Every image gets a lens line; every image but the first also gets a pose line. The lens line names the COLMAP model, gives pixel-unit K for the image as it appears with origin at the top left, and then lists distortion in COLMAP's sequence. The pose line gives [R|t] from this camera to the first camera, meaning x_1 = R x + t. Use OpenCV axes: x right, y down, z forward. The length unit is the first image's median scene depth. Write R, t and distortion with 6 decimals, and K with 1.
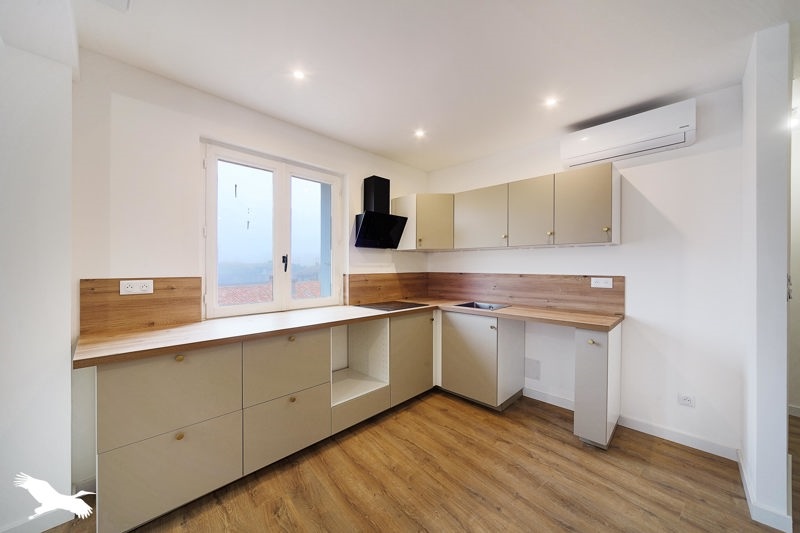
lens RADIAL K [[291.2, 0, 422.7], [0, 291.2, 267.9], [0, 0, 1]] dist [-0.000297, -0.000008]
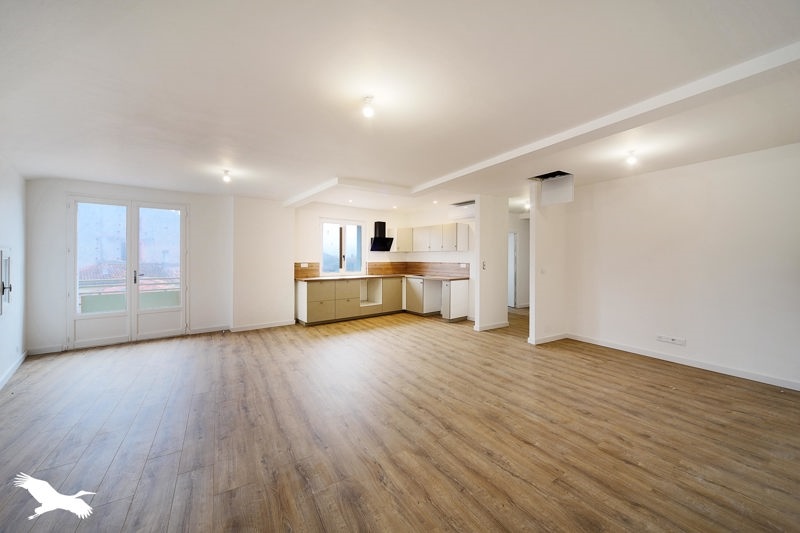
lens RADIAL K [[301.7, 0, 423.2], [0, 301.7, 255.8], [0, 0, 1]] dist [-0.000271, -0.000009]
pose [[0.992181, -0.001042, -0.124804, 0.517292], [-0.000583, 0.999916, -0.012979, -0.000057], [0.124807, 0.012950, 0.992097, -1.448380]]
